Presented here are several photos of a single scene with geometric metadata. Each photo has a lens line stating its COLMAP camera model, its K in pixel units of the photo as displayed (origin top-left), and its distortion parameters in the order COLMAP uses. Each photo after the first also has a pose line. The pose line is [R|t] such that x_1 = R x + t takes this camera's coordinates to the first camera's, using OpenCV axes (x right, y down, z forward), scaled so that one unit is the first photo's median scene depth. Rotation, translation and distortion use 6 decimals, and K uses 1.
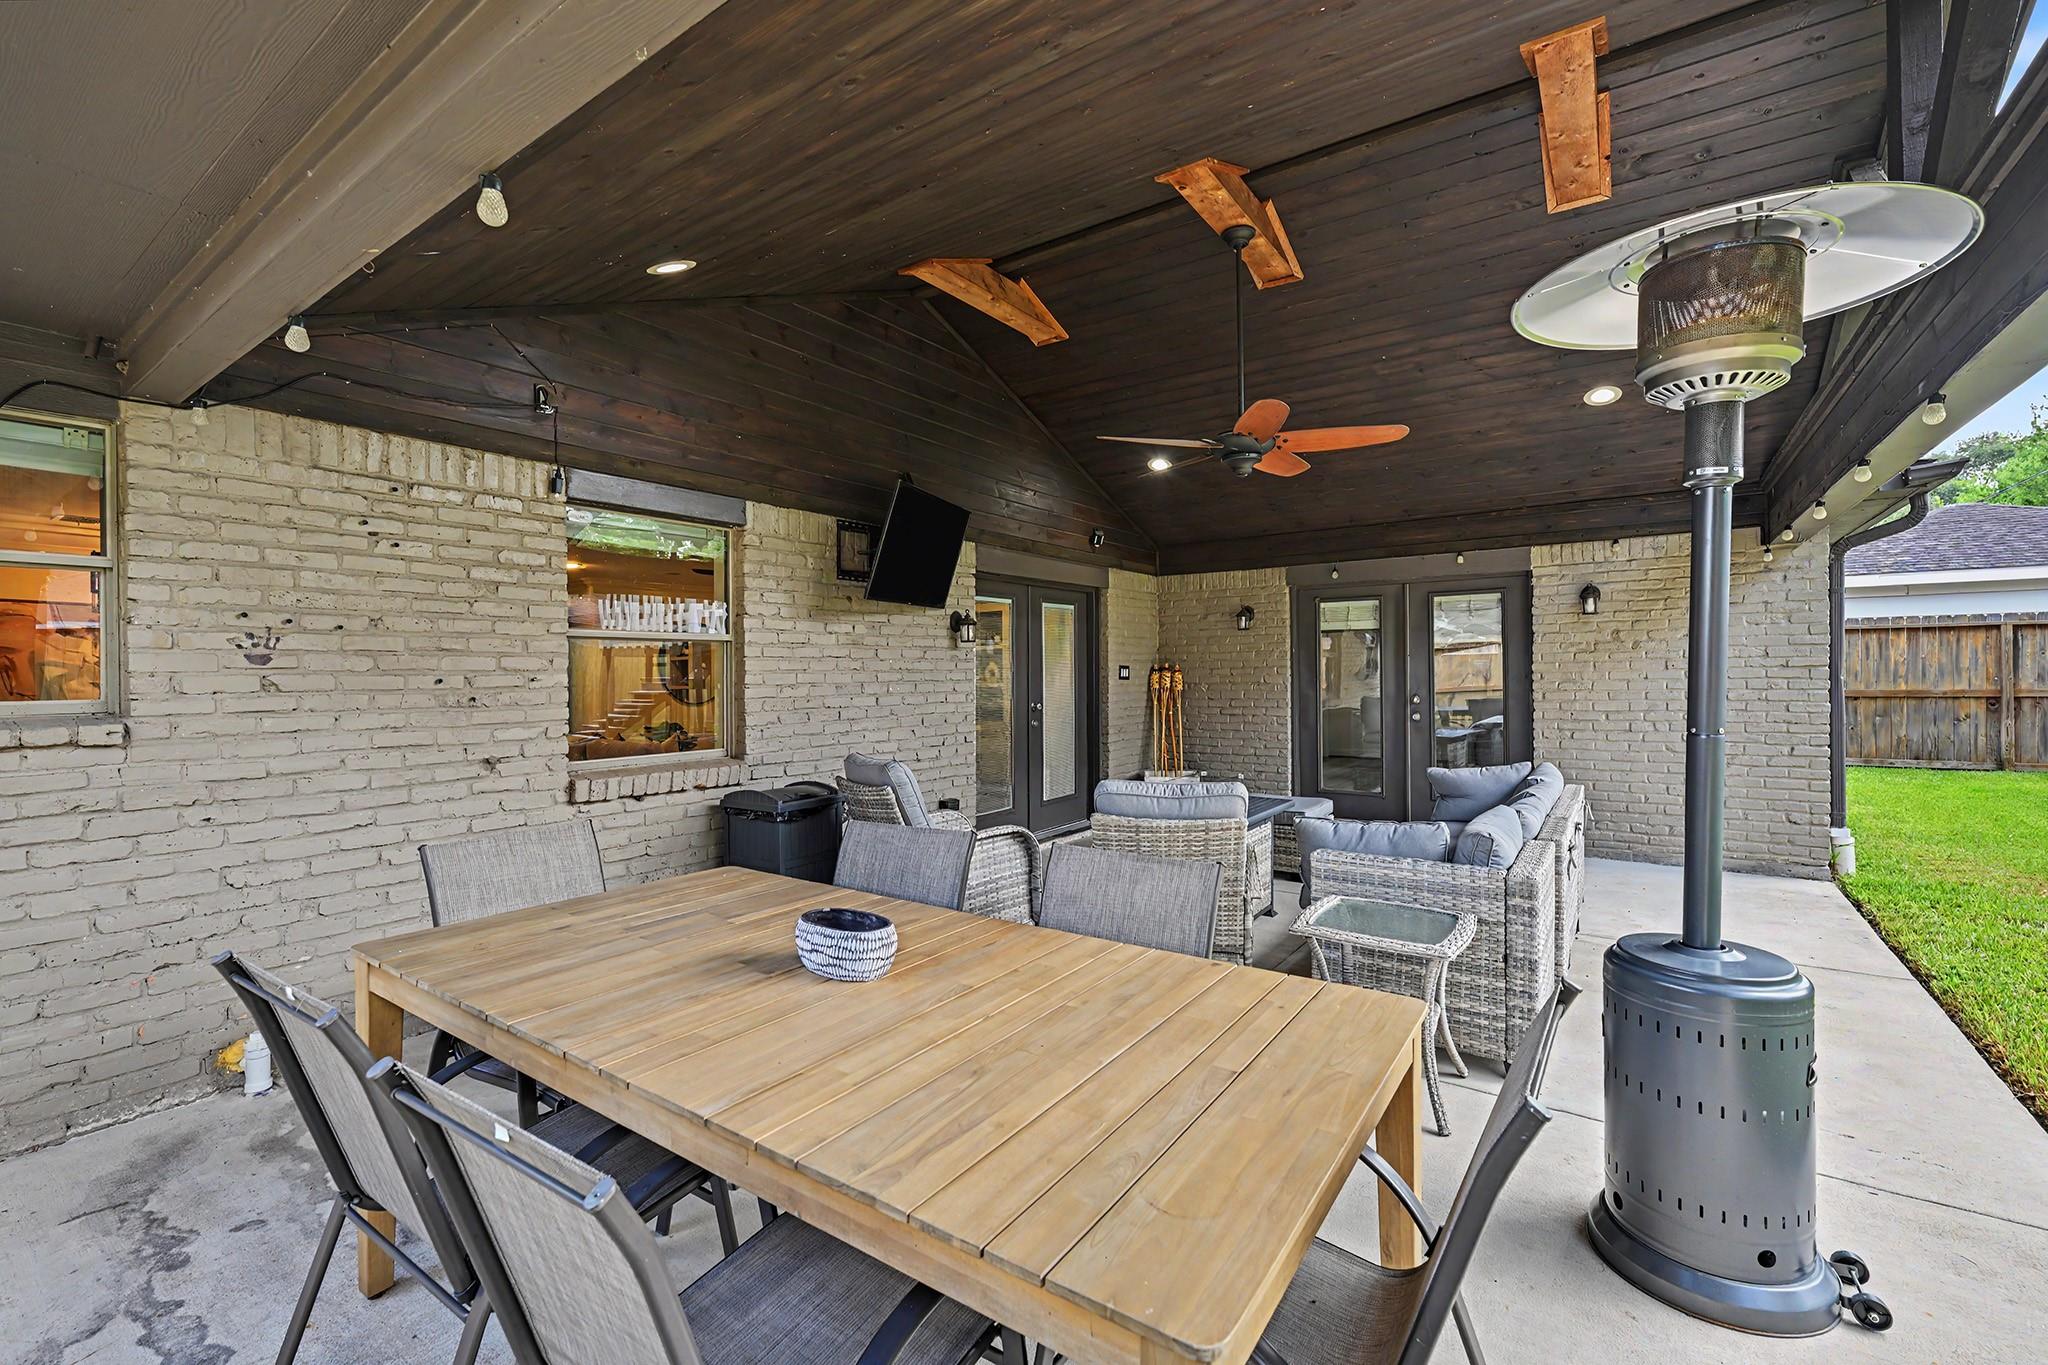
lens RADIAL K [[882.4, 0, 1025.2], [0, 882.4, 683.7], [0, 0, 1]] dist [-0.000722, 0.000097]
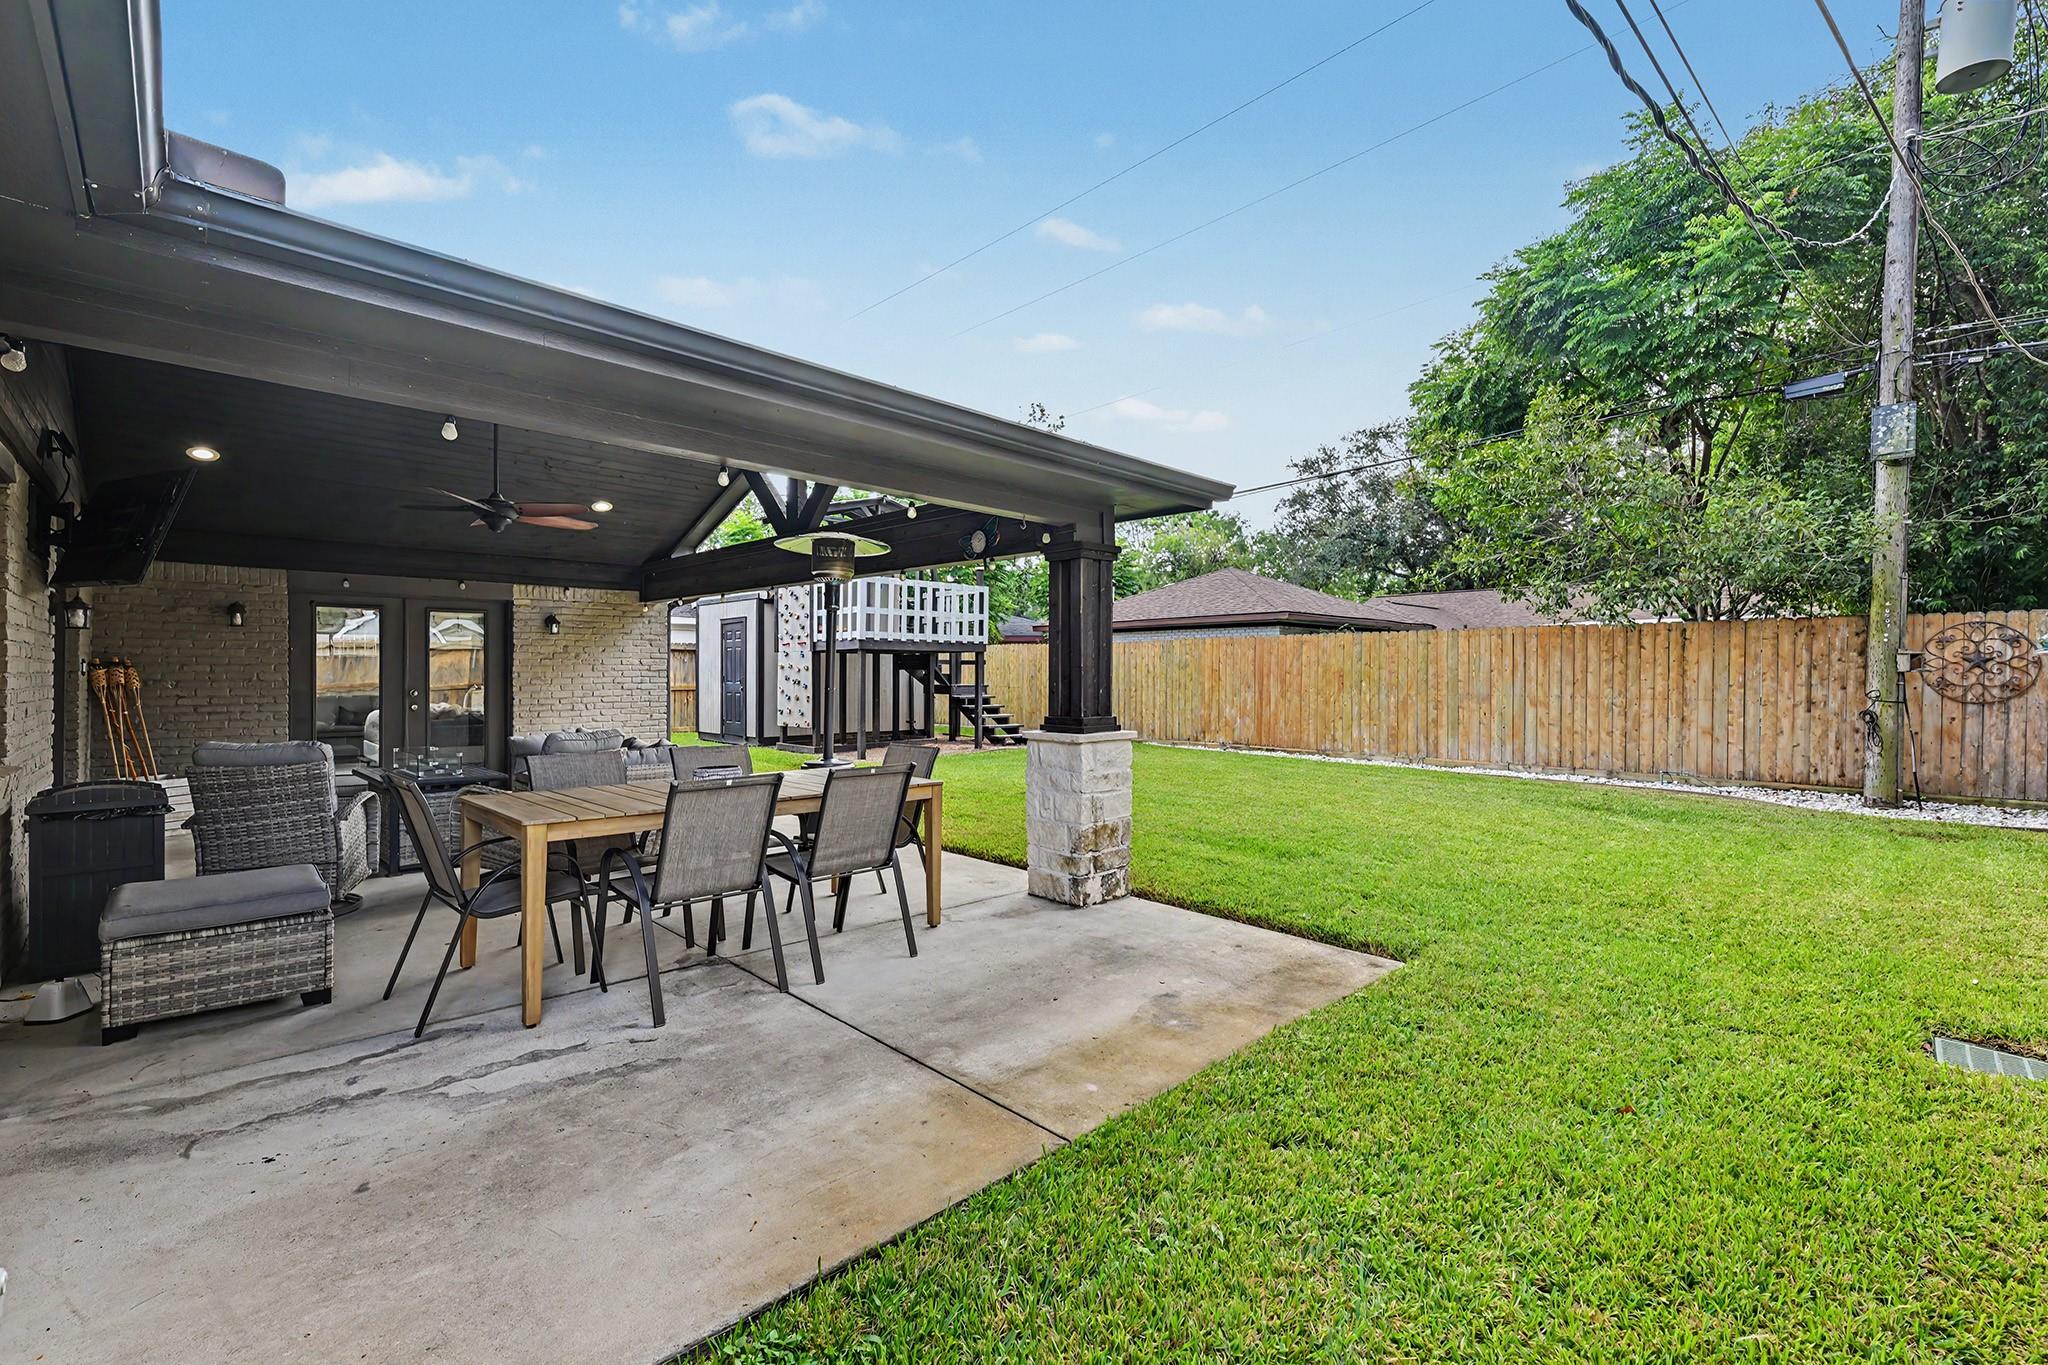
lens RADIAL K [[882.4, 0, 1019.7], [0, 882.4, 685.0], [0, 0, 1]] dist [-0.000722, 0.000097]
pose [[0.185256, 0.000983, 0.982690, -0.647571], [0.009369, 0.999952, -0.002766, 0.018524], [-0.982646, 0.009720, 0.185238, -0.062789]]
